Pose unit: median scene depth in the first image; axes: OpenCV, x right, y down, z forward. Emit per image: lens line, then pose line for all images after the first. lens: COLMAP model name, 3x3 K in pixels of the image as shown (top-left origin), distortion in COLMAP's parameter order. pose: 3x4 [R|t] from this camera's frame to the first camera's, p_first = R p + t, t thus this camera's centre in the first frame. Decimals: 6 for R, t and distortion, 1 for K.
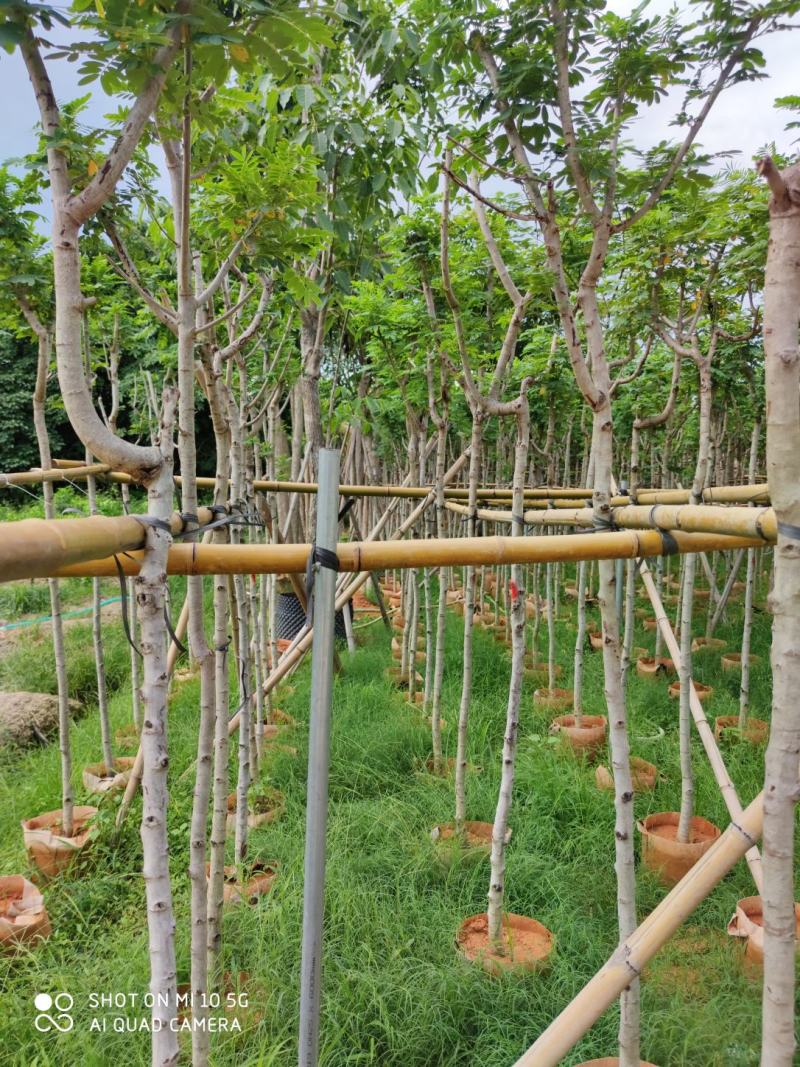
lens RADIAL K [[801.0, 0, 406.3], [0, 801.0, 535.2], [0, 0, 1]] dist [0.068254, -0.069783]
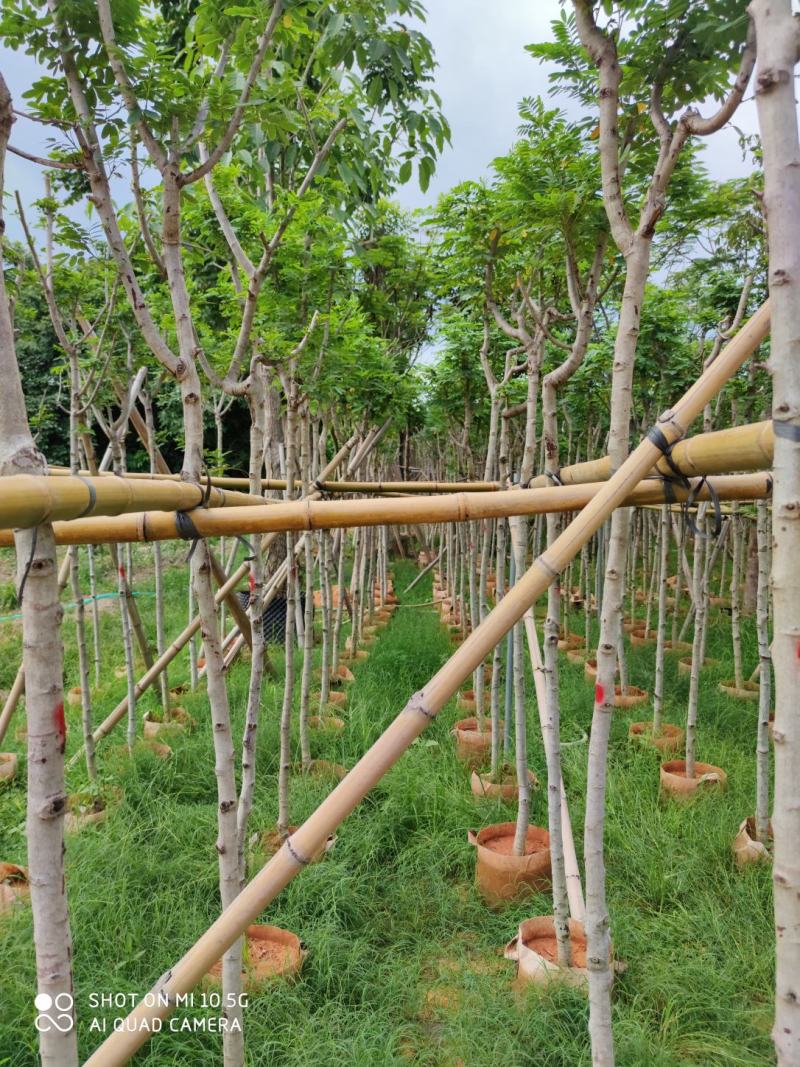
lens RADIAL K [[801.0, 0, 406.3], [0, 801.0, 535.2], [0, 0, 1]] dist [0.068254, -0.069783]
pose [[0.997541, 0.003715, -0.069982, 0.277985], [-0.003800, 0.999992, -0.001077, 0.009776], [0.069977, 0.001341, 0.997548, 0.056163]]
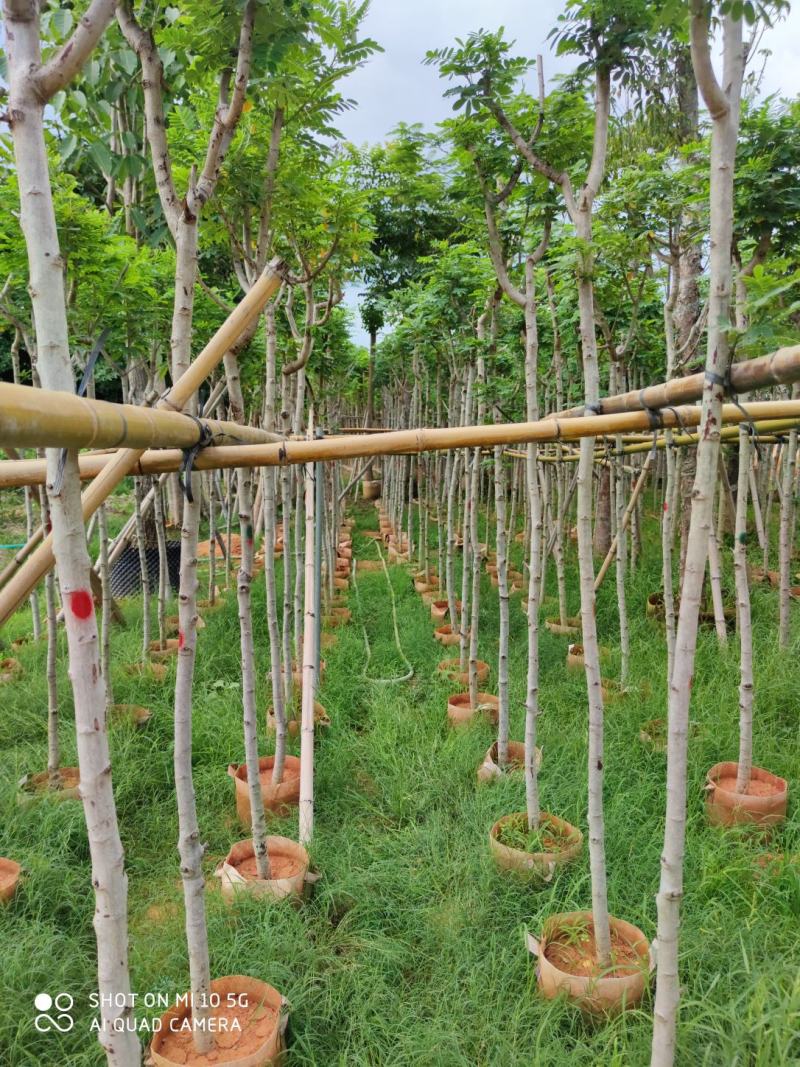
lens RADIAL K [[801.0, 0, 406.3], [0, 801.0, 535.2], [0, 0, 1]] dist [0.068254, -0.069783]
pose [[0.999728, -0.010677, -0.020721, 0.532804], [0.012090, 0.997521, 0.069323, -0.001757], [0.019929, -0.069555, 0.997379, 0.014418]]
